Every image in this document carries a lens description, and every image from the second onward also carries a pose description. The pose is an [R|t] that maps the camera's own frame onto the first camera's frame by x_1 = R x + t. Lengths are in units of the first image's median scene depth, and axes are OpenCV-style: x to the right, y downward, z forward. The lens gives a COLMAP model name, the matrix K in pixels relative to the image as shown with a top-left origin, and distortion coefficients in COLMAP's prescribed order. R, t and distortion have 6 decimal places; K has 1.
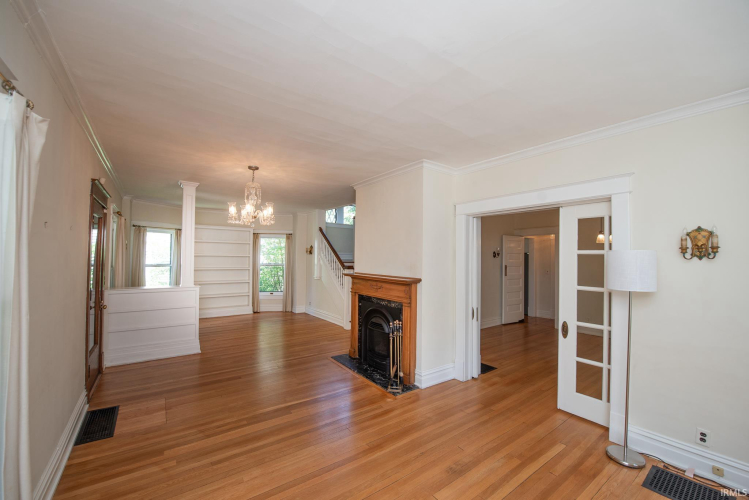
lens RADIAL K [[299.9, 0, 371.5], [0, 299.9, 251.8], [0, 0, 1]] dist [-0.016133, -0.000668]
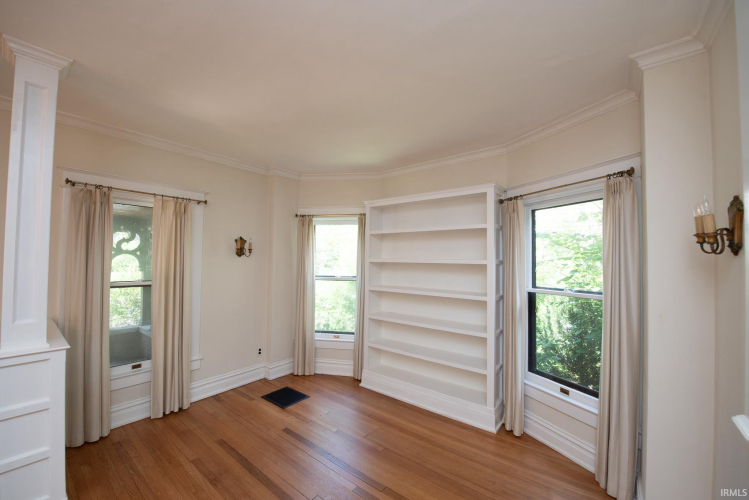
lens RADIAL K [[299.9, 0, 371.5], [0, 299.9, 251.8], [0, 0, 1]] dist [-0.016133, -0.000668]
pose [[0.279651, -0.034431, -0.959484, -0.112880], [0.015698, 0.999387, -0.031288, 0.009420], [0.959973, -0.006312, 0.280020, 0.814510]]
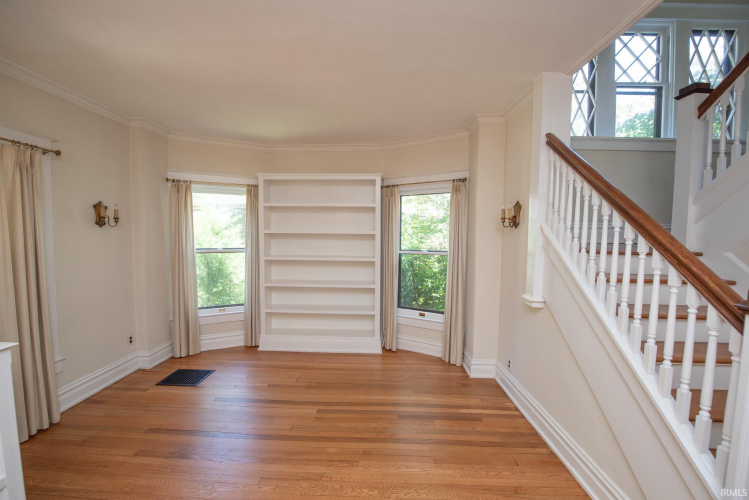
lens RADIAL K [[299.9, 0, 371.5], [0, 299.9, 251.8], [0, 0, 1]] dist [-0.016133, -0.000668]
pose [[0.793865, 0.029546, -0.607375, -0.130055], [0.016602, 0.997393, 0.070219, 0.009720], [0.607867, -0.065828, 0.791305, 0.654910]]
